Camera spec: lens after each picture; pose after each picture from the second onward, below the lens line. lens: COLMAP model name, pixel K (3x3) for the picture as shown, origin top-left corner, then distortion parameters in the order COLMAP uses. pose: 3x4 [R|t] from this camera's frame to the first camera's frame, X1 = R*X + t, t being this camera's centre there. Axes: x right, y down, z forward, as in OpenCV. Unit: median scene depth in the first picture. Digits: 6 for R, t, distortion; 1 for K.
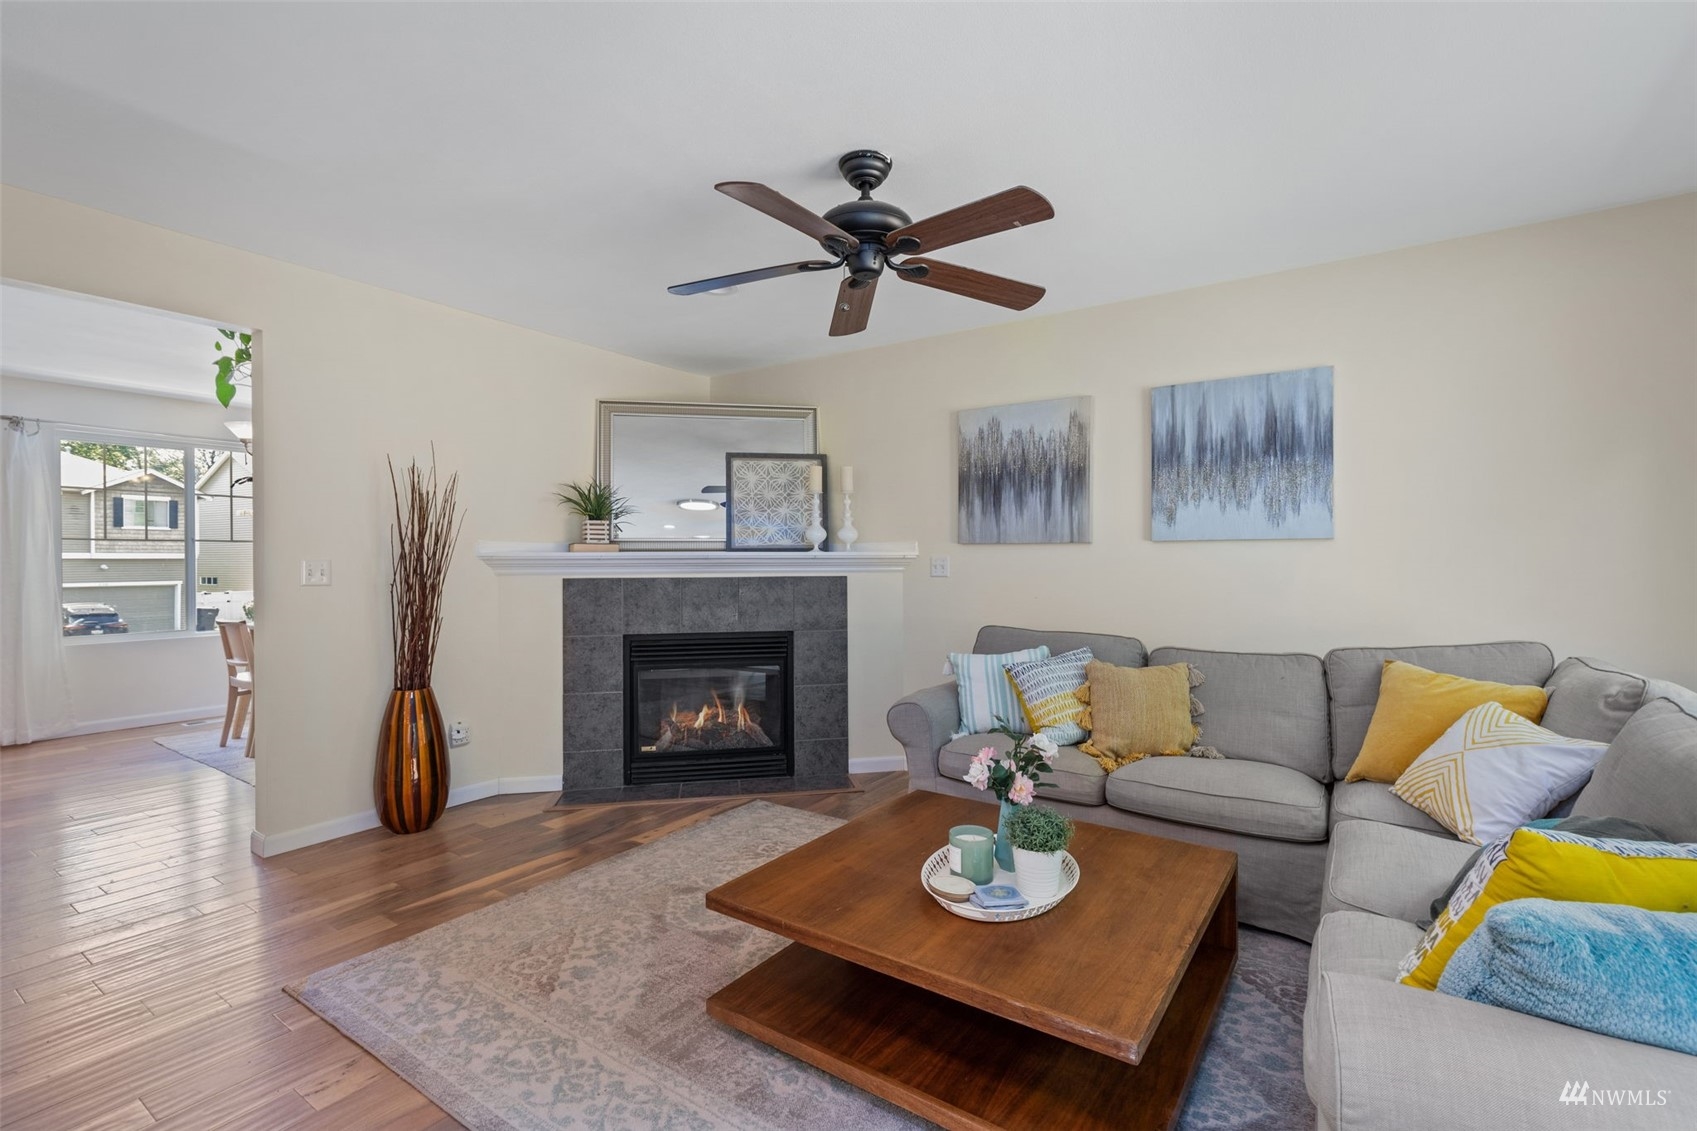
lens RADIAL K [[761.3, 0, 875.0], [0, 761.3, 565.7], [0, 0, 1]] dist [0.004157, 0.000107]
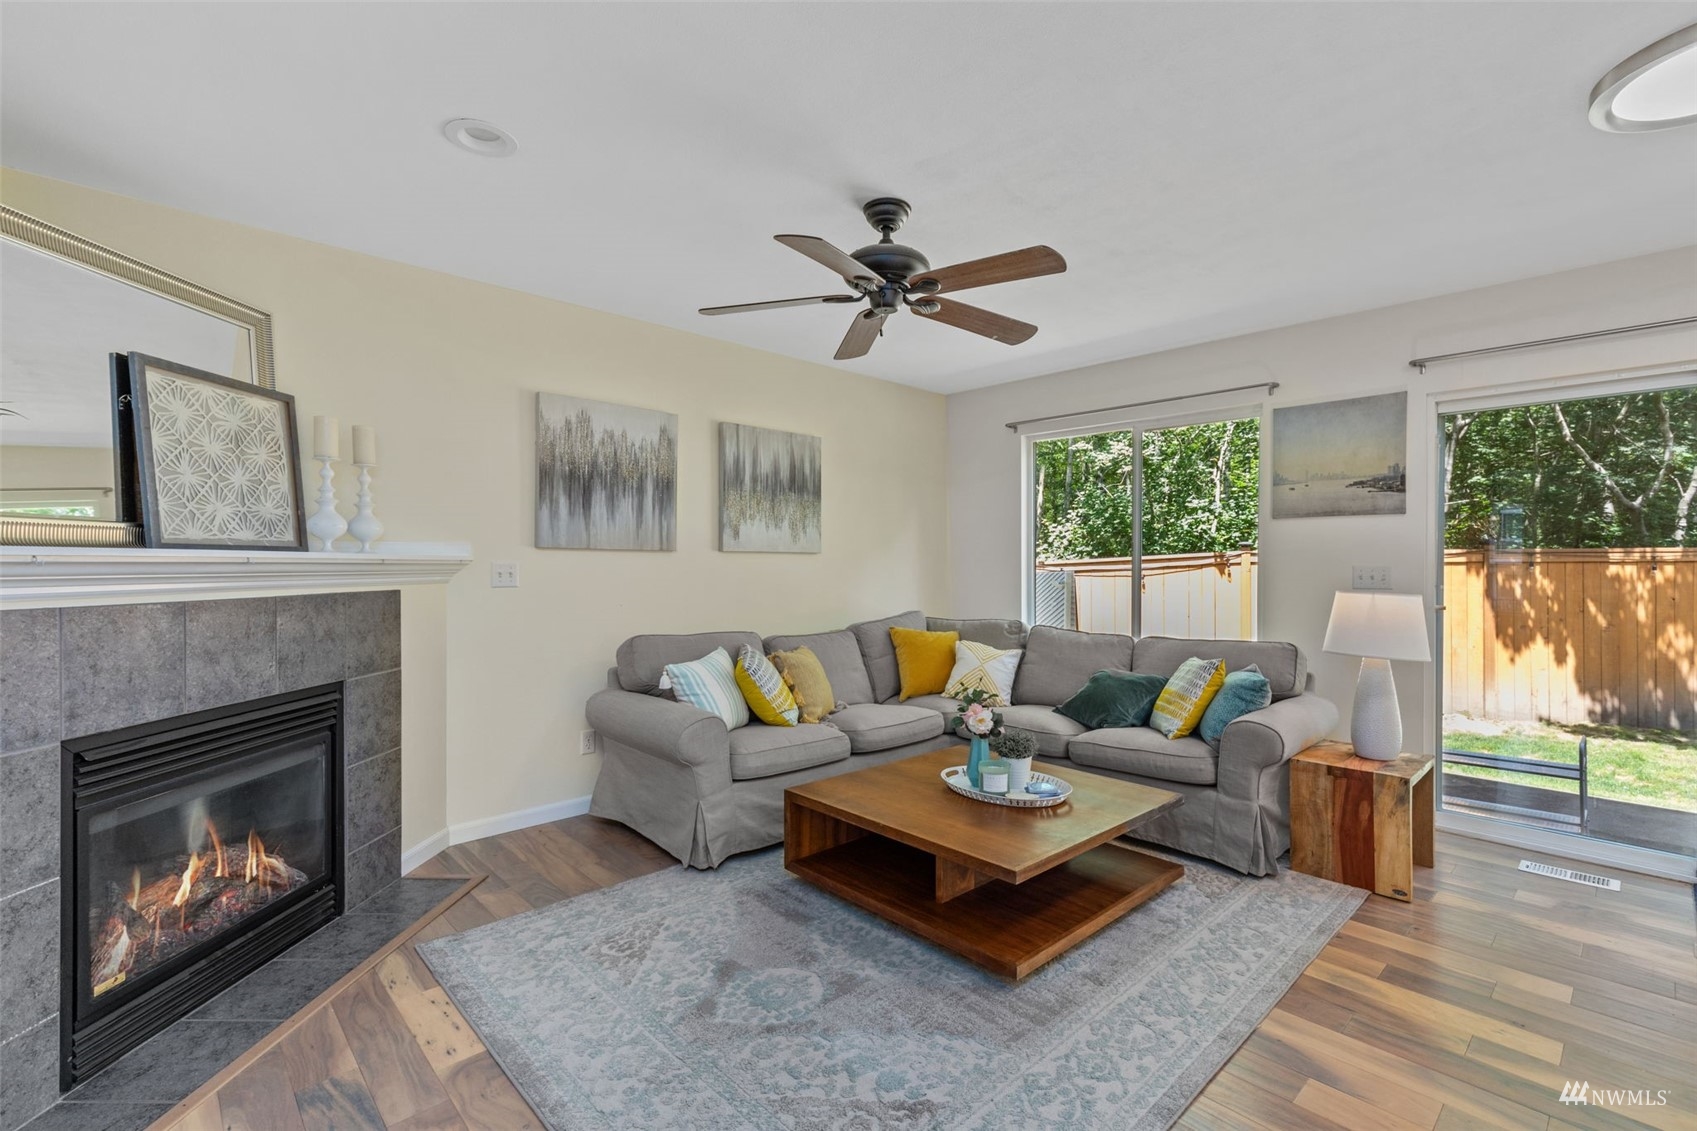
lens RADIAL K [[761.7, 0, 857.8], [0, 761.7, 559.9], [0, 0, 1]] dist [0.006058, 0.000309]
pose [[0.216791, 0.009798, 0.976169, -0.653845], [0.003011, 0.999938, -0.010705, -0.004823], [-0.976213, 0.005260, 0.216748, 0.473462]]
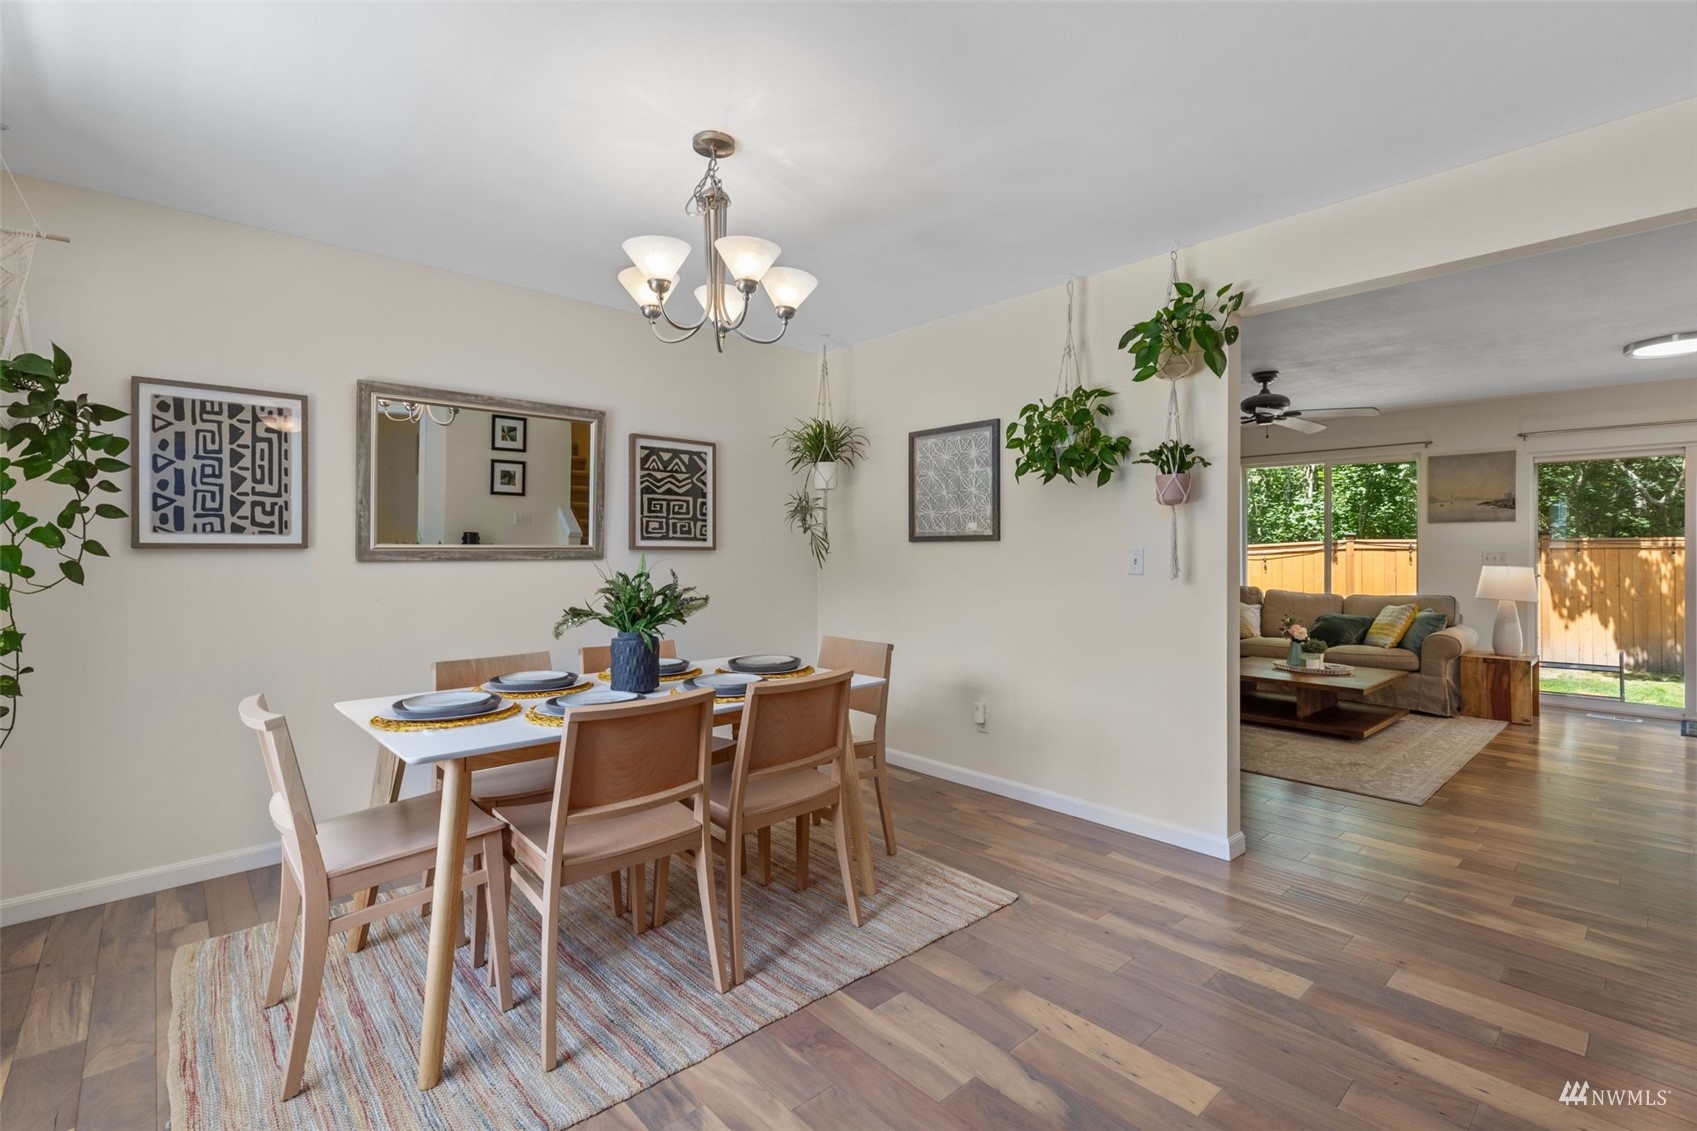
lens RADIAL K [[780.2, 0, 853.9], [0, 780.2, 540.8], [0, 0, 1]] dist [0.009340, 0.000147]
pose [[0.227843, 0.017305, 0.973544, -1.519580], [0.004785, 0.999810, -0.018892, -0.003521], [-0.973686, 0.008963, 0.227717, 0.999136]]
